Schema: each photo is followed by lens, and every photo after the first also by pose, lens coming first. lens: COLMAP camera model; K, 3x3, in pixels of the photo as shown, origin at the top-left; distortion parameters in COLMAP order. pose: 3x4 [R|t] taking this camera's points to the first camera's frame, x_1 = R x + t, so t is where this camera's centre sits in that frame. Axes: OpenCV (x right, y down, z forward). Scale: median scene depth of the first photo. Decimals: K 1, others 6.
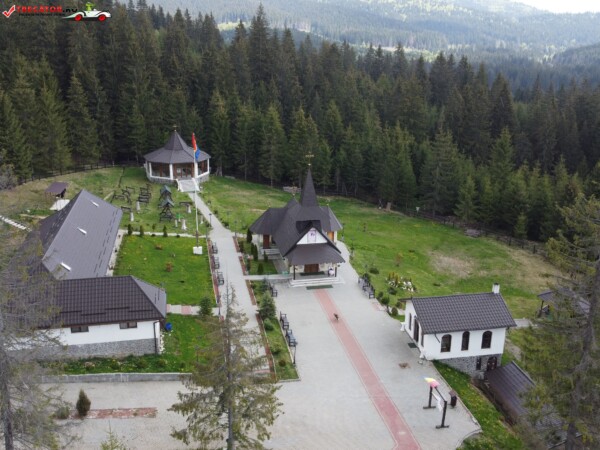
lens RADIAL K [[607.2, 0, 298.8], [0, 607.2, 226.4], [0, 0, 1]] dist [-0.007900, 0.000000]
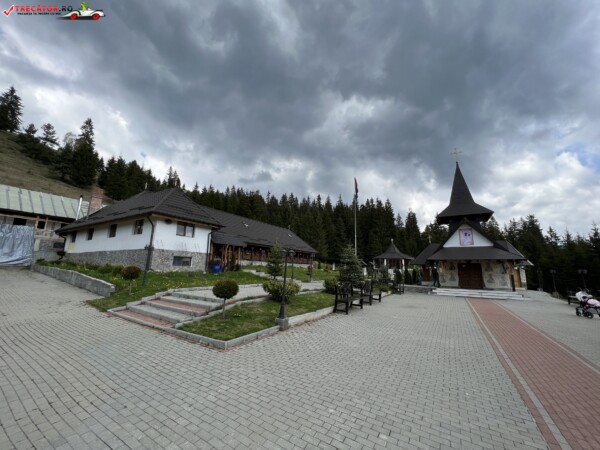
lens RADIAL K [[240.3, 0, 299.9], [0, 240.3, 226.2], [0, 0, 1]] dist [0.000485, 0.000101]
pose [[0.738483, -0.117648, -0.663929, 0.046260], [-0.214015, 0.892847, -0.396259, 0.112584], [0.639407, 0.434721, 0.634174, 0.432377]]
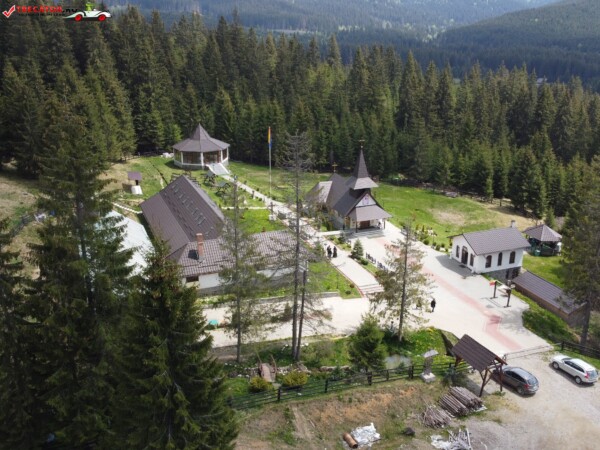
lens RADIAL K [[607.2, 0, 298.5], [0, 607.2, 224.0], [0, 0, 1]] dist [-0.007900, 0.000000]
pose [[0.982944, -0.068285, 0.170761, -0.235773], [0.063680, 0.997447, 0.032311, 0.010211], [-0.172531, -0.020886, 0.984783, -0.200703]]
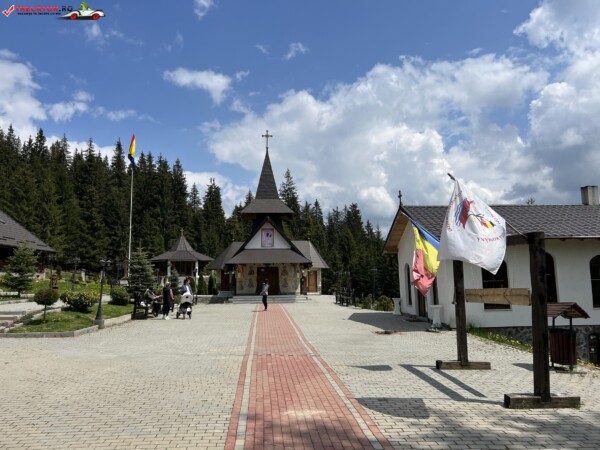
lens RADIAL K [[452.2, 0, 302.8], [0, 452.2, 227.7], [0, 0, 1]] dist [0.034871, -0.010783]
pose [[0.993963, -0.038732, -0.102653, 0.074831], [-0.006719, 0.912372, -0.409306, 0.141096], [0.109511, 0.407525, 0.906604, 0.349540]]
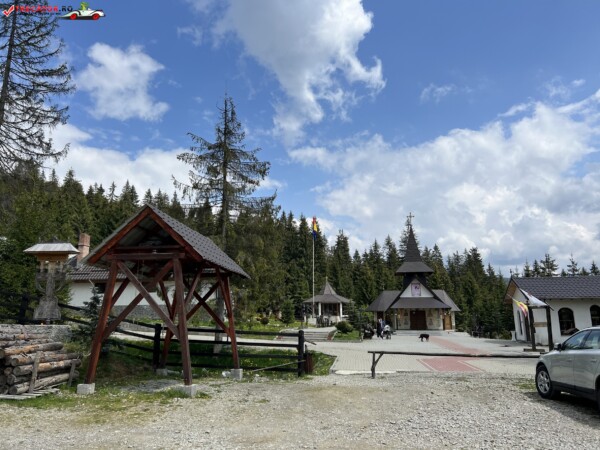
lens RADIAL K [[452.2, 0, 298.7], [0, 452.2, 225.3], [0, 0, 1]] dist [0.034871, -0.010783]
pose [[0.936462, -0.087950, -0.339563, 0.066946], [-0.091424, 0.873397, -0.478350, 0.192951], [0.338644, 0.479001, 0.809863, 0.188841]]
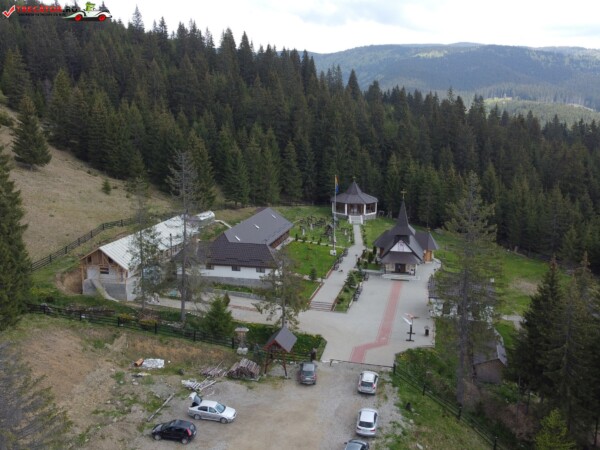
lens RADIAL K [[607.2, 0, 296.0], [0, 607.2, 225.1], [0, 0, 1]] dist [-0.007900, 0.000000]
pose [[0.908015, 0.068943, -0.413225, 0.257654], [-0.117343, 0.988738, -0.092886, 0.086160], [0.402167, 0.132831, 0.905879, -0.286225]]
